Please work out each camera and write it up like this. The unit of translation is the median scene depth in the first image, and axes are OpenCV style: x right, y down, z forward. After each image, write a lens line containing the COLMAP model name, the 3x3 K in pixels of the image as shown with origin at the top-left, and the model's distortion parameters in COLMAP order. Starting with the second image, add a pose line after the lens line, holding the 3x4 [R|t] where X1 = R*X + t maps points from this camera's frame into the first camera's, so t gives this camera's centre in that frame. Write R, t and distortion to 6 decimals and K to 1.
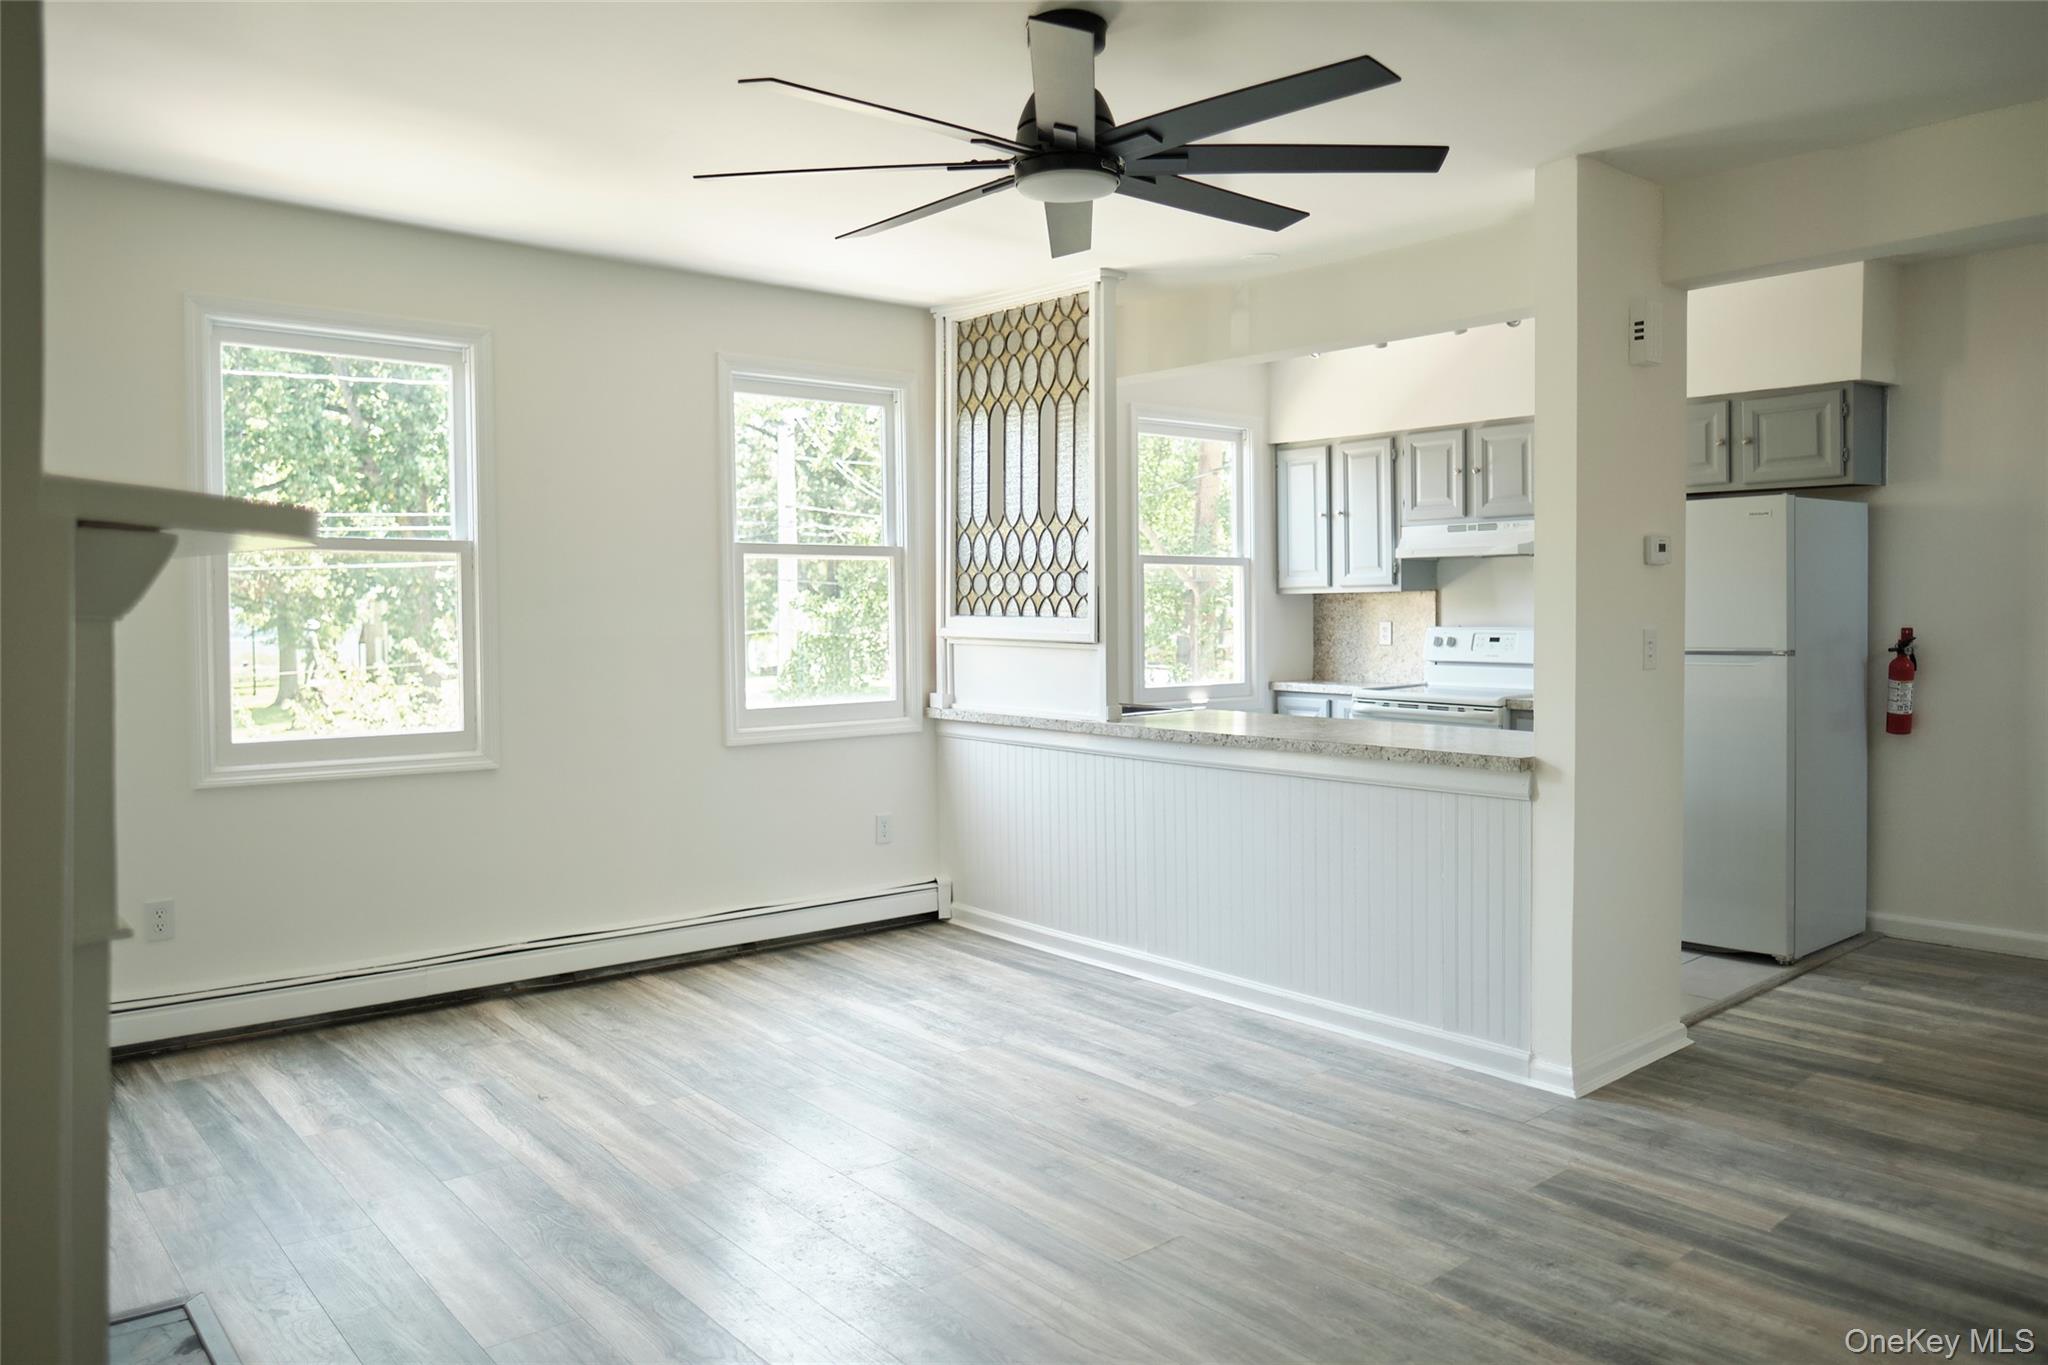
lens RADIAL K [[1446.5, 0, 1035.1], [0, 1446.5, 657.5], [0, 0, 1]] dist [-0.004816, 0.001610]
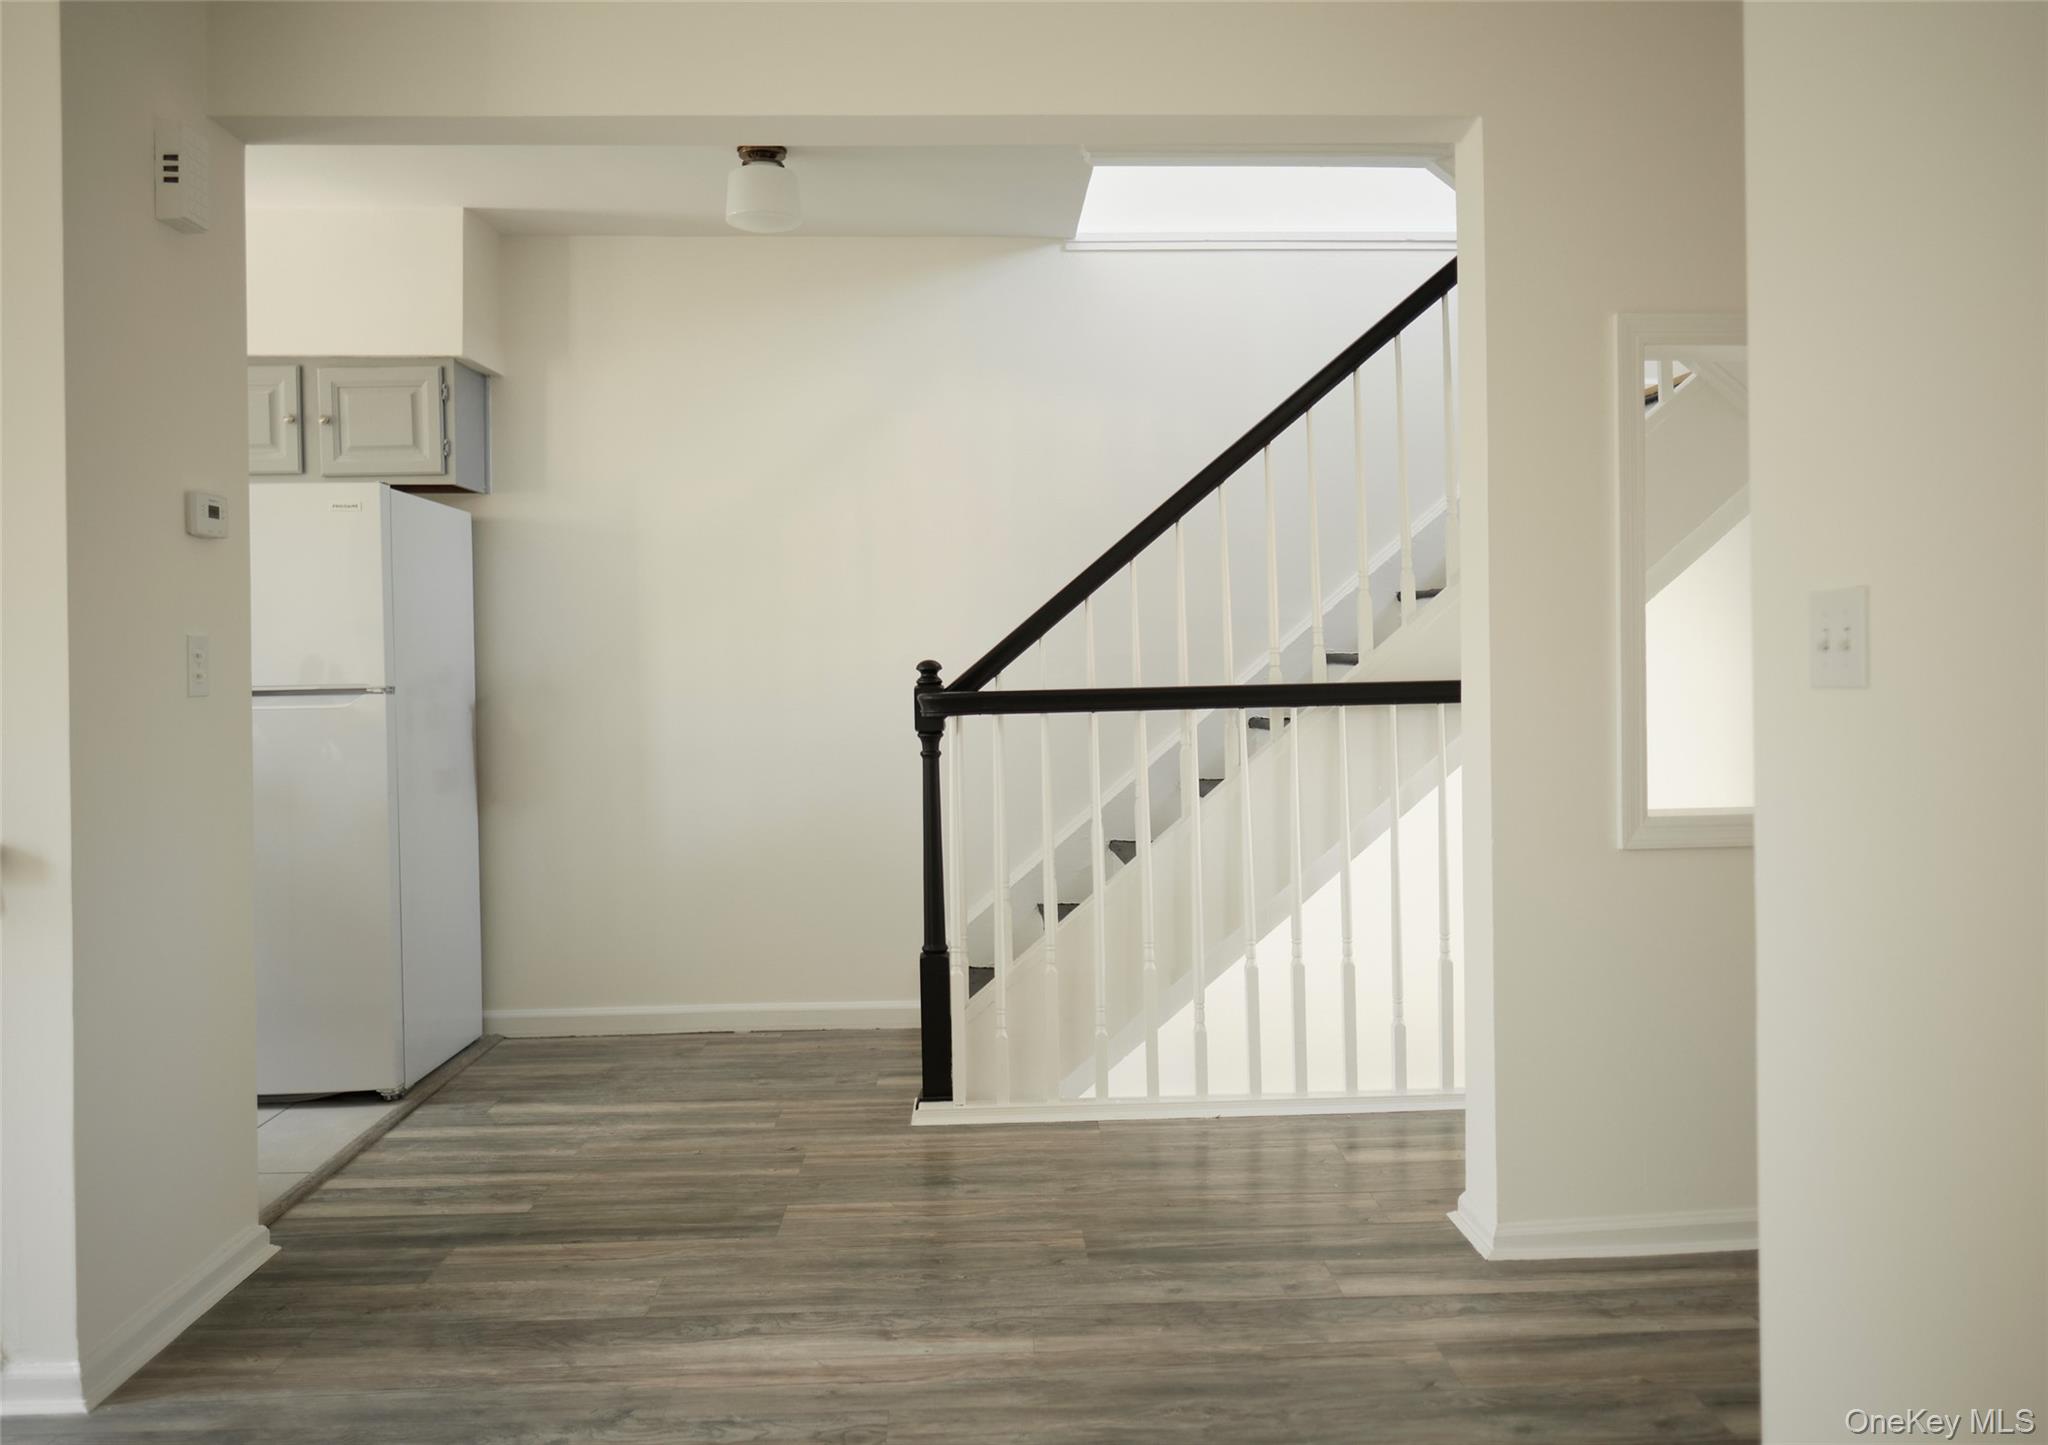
lens RADIAL K [[1541.4, 0, 1053.5], [0, 1541.4, 692.7], [0, 0, 1]] dist [-0.009692, -0.001616]
pose [[0.612668, -0.002983, 0.790335, 0.106894], [0.035576, 0.999083, -0.023808, 0.034670], [-0.789539, 0.042704, 0.612212, 0.254264]]
